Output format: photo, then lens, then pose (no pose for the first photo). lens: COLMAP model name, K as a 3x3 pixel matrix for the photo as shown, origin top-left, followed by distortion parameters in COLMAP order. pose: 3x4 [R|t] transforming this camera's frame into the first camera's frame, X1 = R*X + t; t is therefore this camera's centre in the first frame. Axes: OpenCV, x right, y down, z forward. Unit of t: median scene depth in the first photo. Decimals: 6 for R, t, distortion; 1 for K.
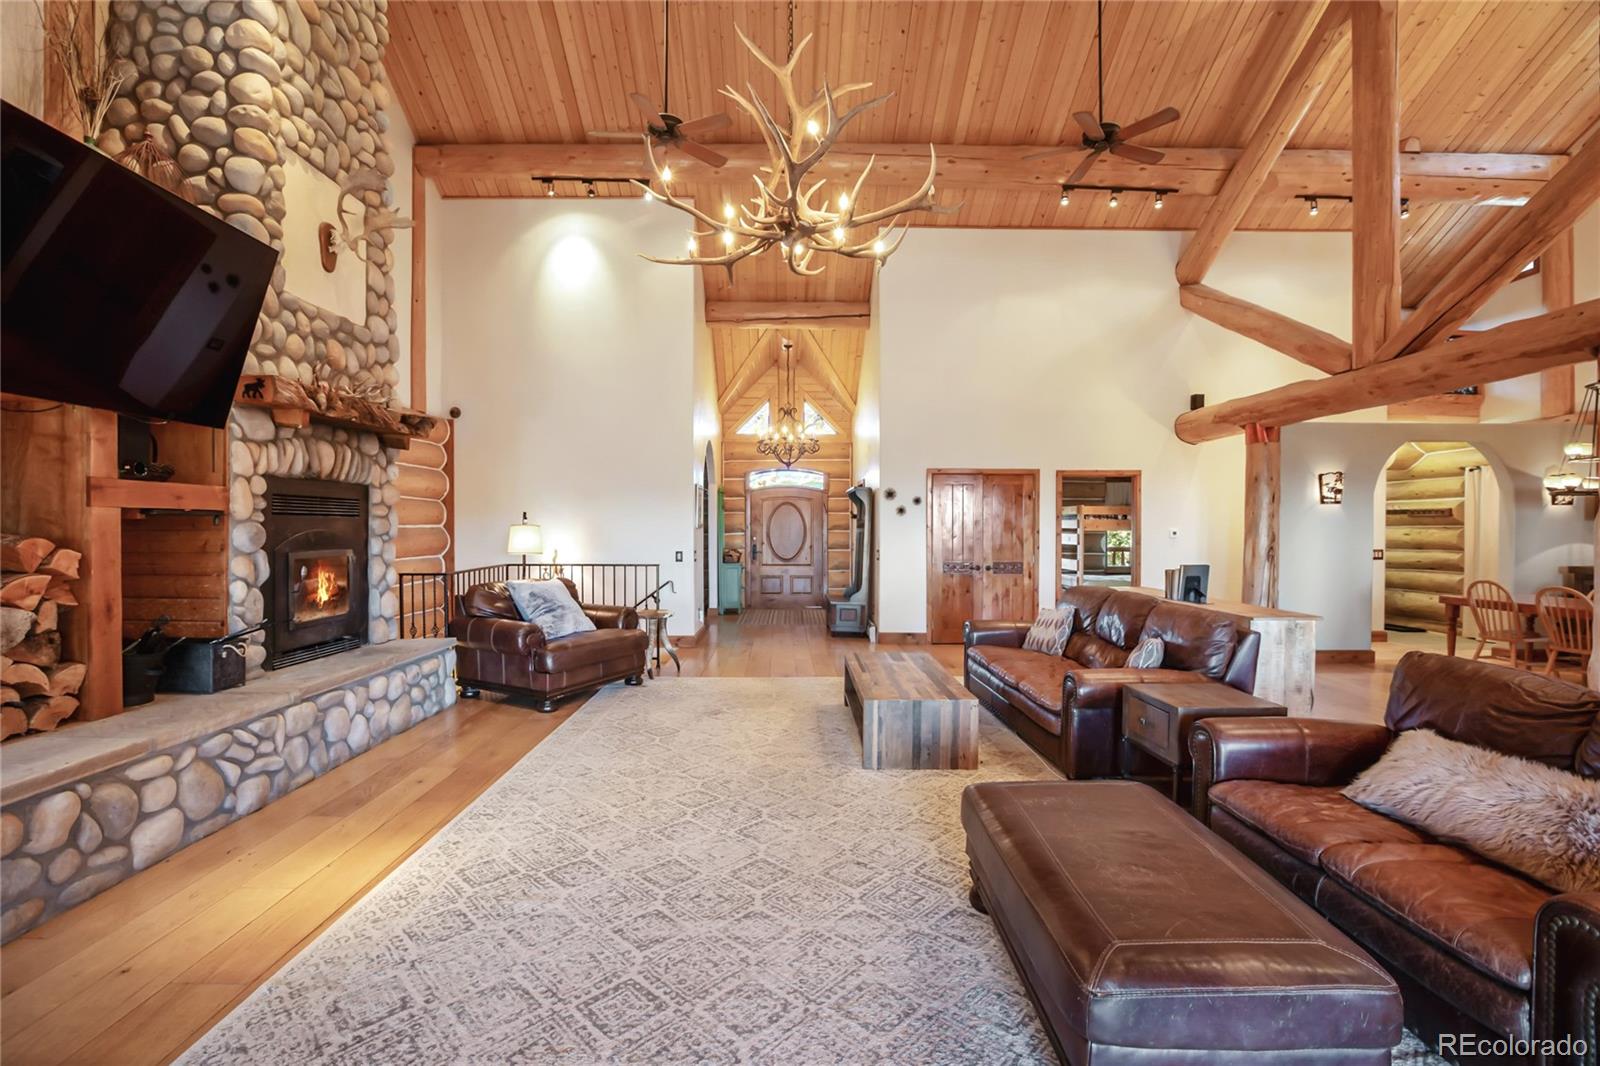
lens RADIAL K [[729.5, 0, 786.6], [0, 729.5, 536.0], [0, 0, 1]] dist [-0.050928, 0.015026]
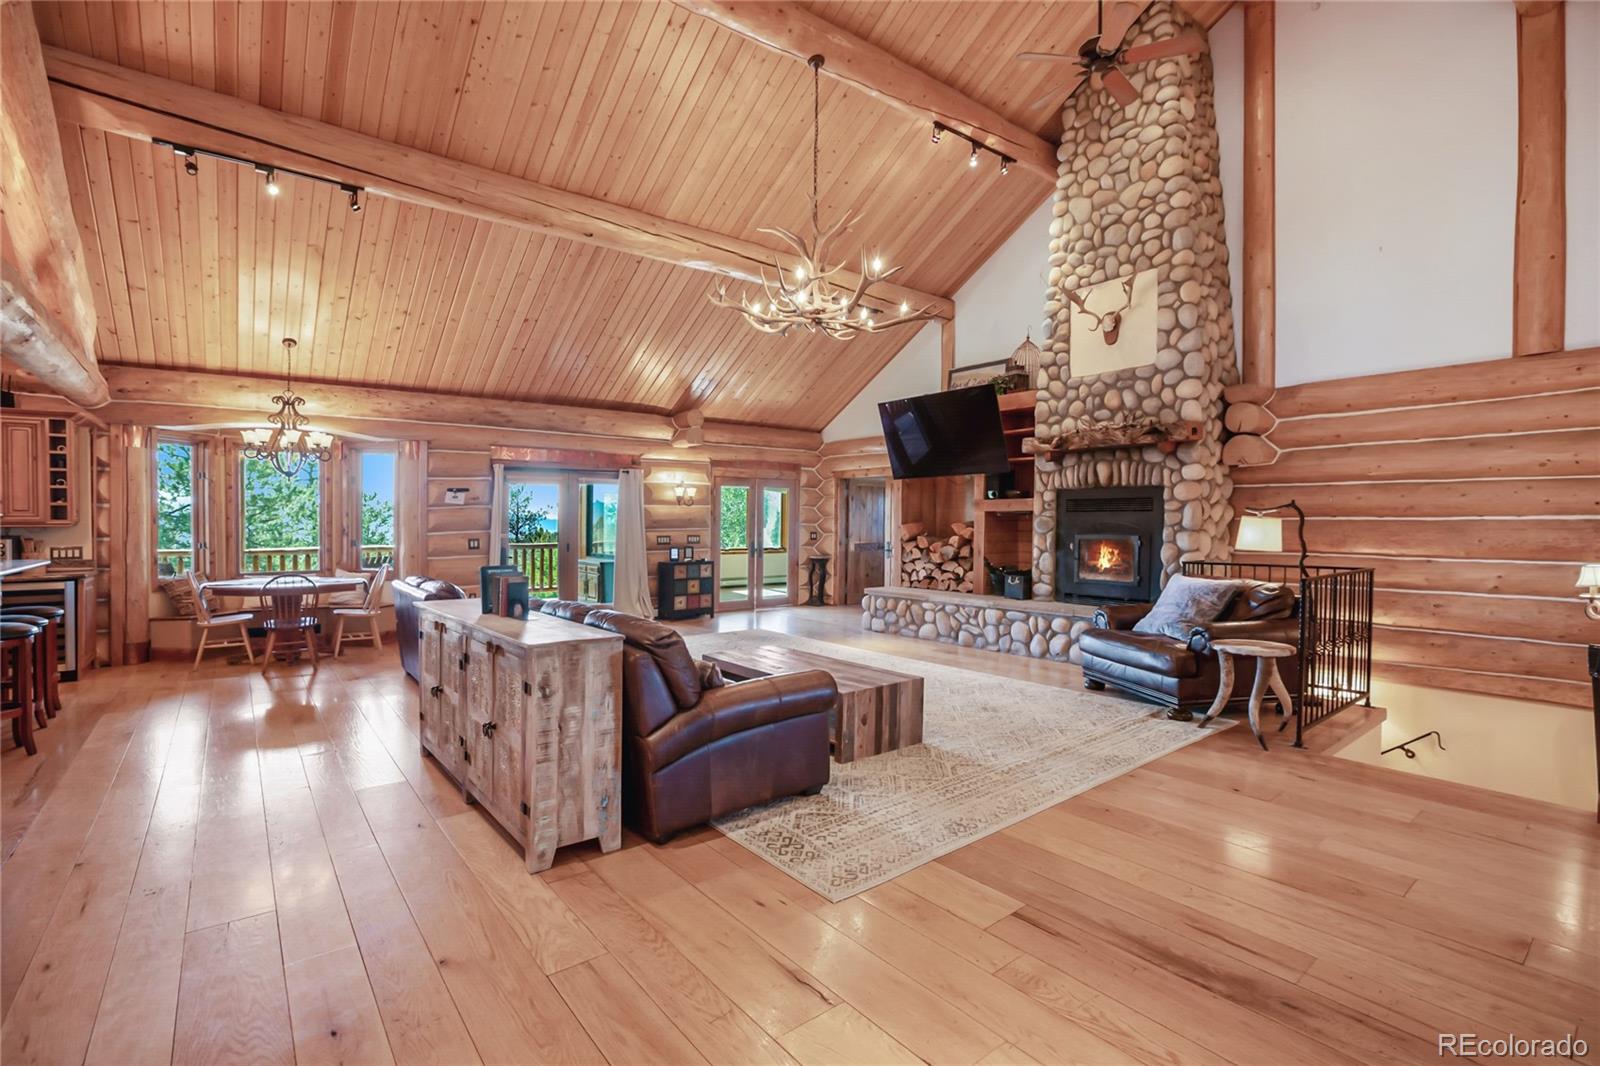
lens RADIAL K [[726.0, 0, 775.5], [0, 726.0, 509.1], [0, 0, 1]] dist [-0.037482, 0.011329]
pose [[-0.795029, -0.009370, -0.606498, 0.749160], [-0.007269, 0.999956, -0.005921, -0.017763], [0.606527, -0.000299, -0.795063, 1.659332]]
